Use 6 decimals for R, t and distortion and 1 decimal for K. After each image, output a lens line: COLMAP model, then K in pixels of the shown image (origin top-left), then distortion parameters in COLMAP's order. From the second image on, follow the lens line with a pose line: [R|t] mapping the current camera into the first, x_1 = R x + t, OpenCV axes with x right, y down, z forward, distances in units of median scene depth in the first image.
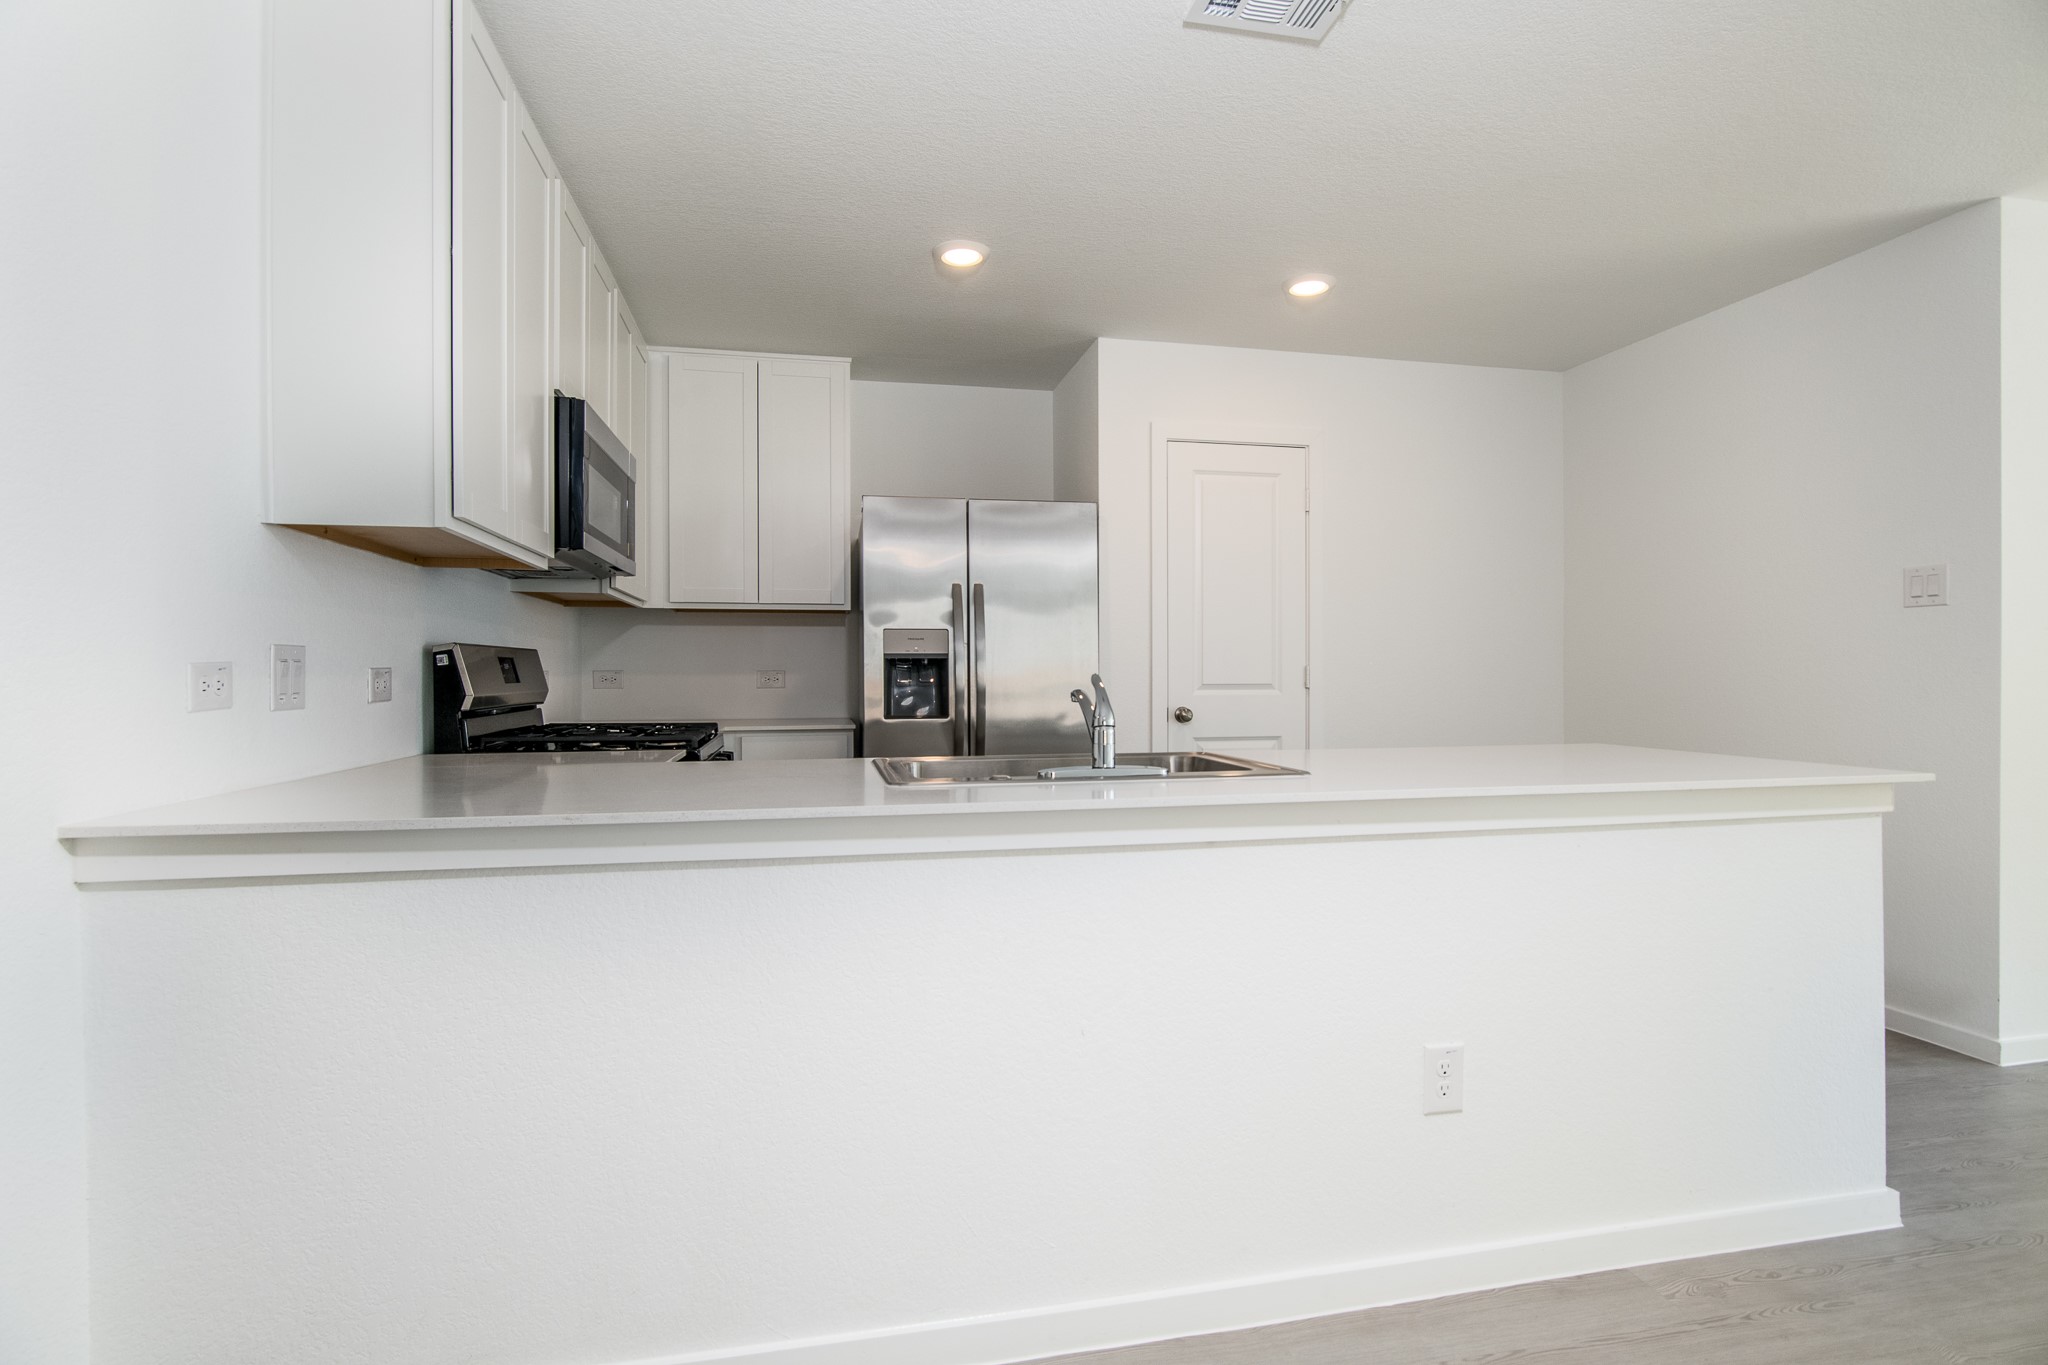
lens RADIAL K [[1009.4, 0, 1026.1], [0, 1009.4, 676.6], [0, 0, 1]] dist [0.002257, -0.000347]
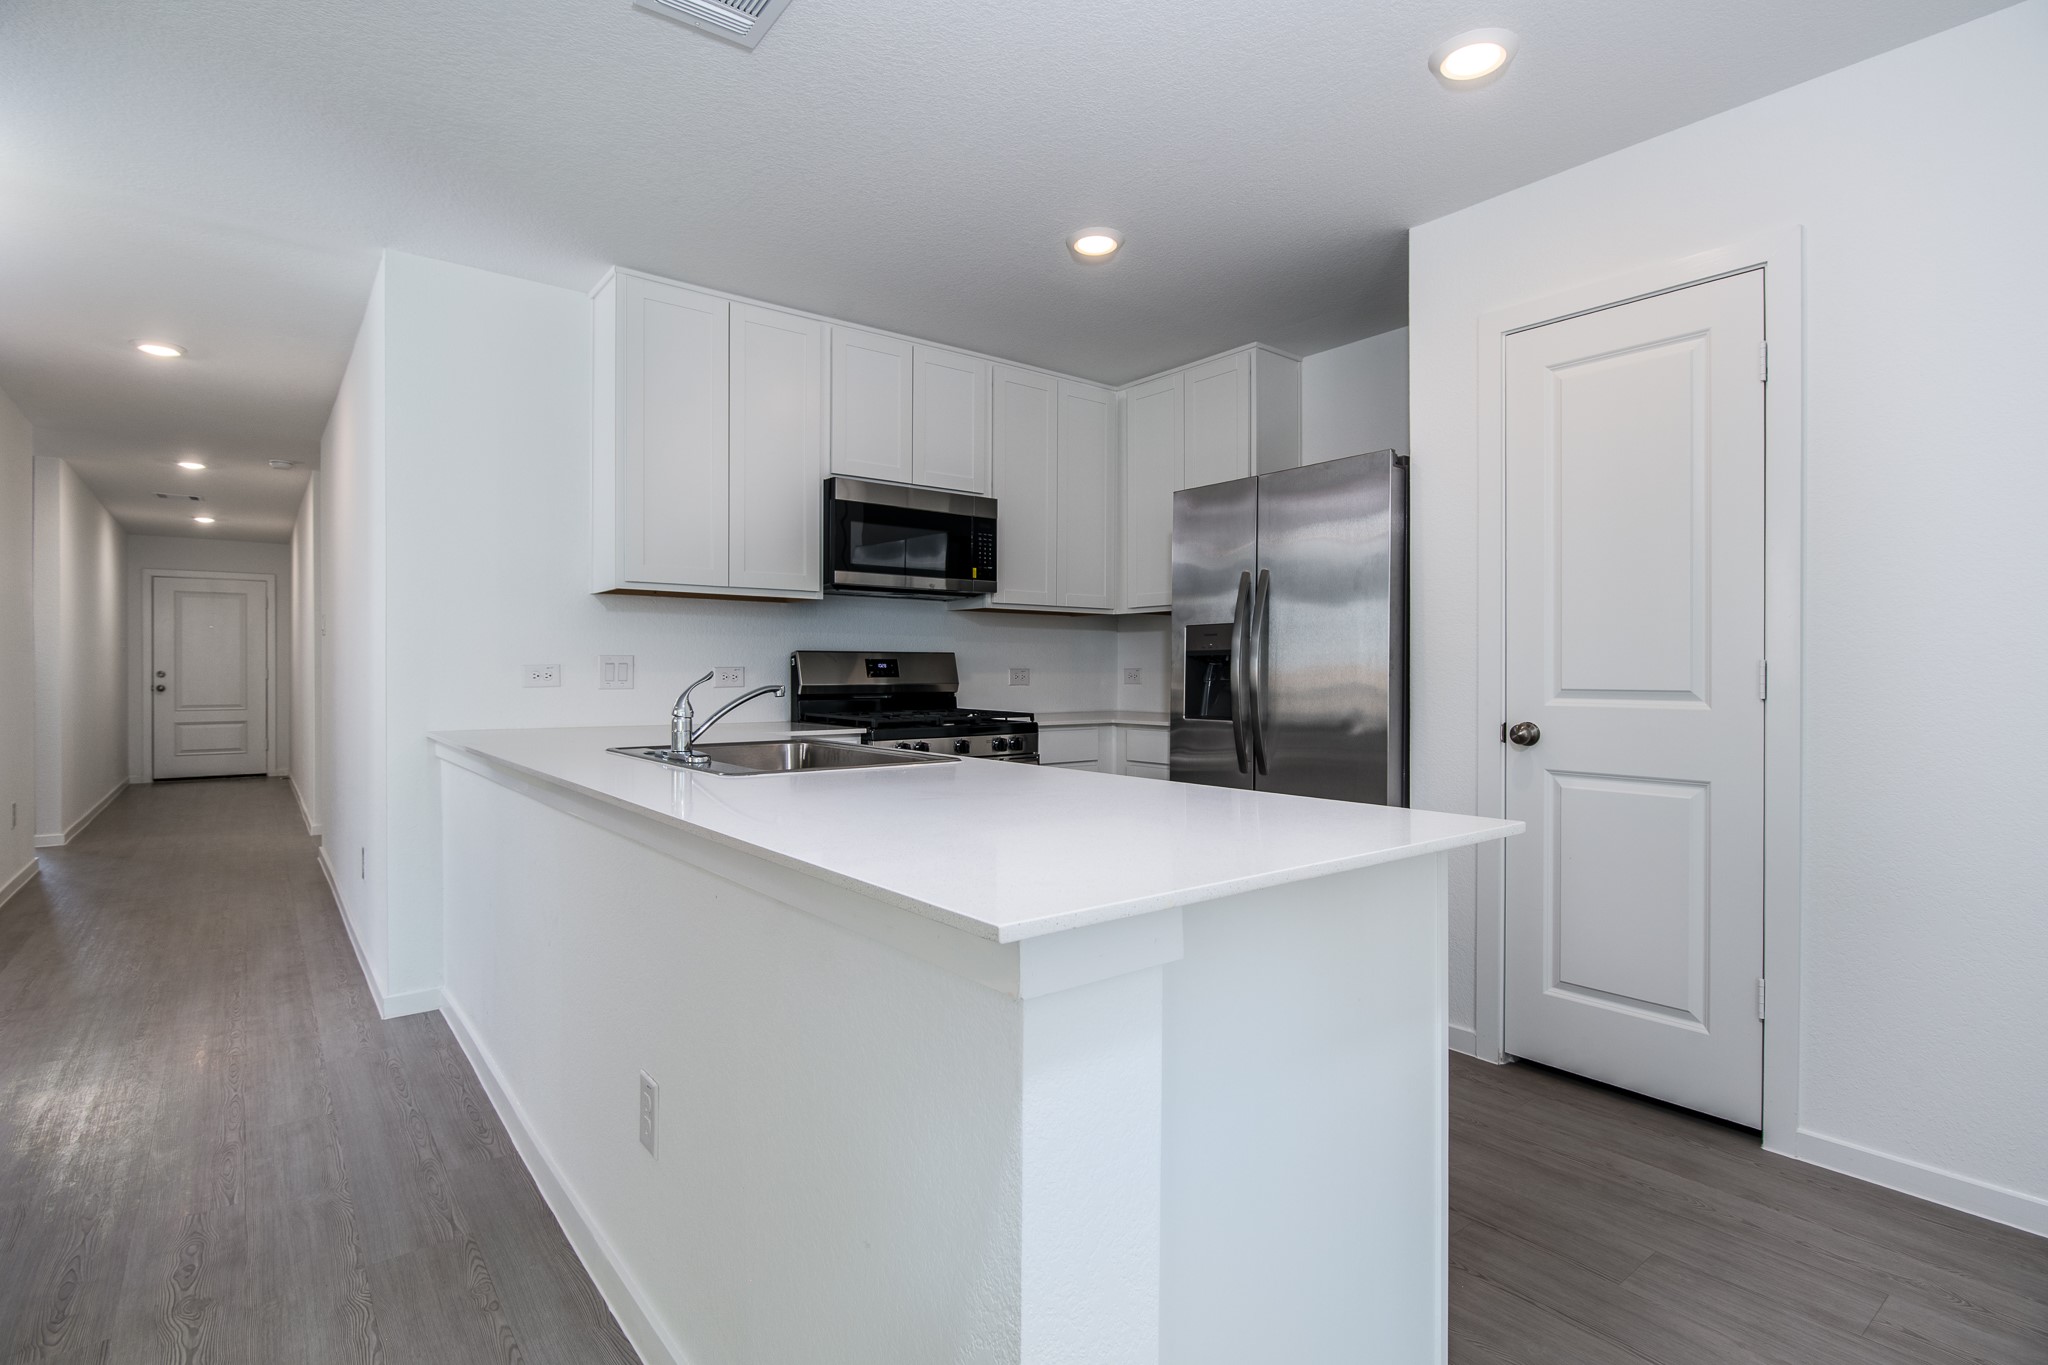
lens RADIAL K [[1009.4, 0, 1018.5], [0, 1009.4, 683.2], [0, 0, 1]] dist [0.002257, -0.000347]
pose [[0.430341, 0.014031, -0.902557, 0.661862], [-0.003479, 0.999898, 0.013886, -0.004592], [0.902660, -0.002836, 0.430346, 0.426622]]
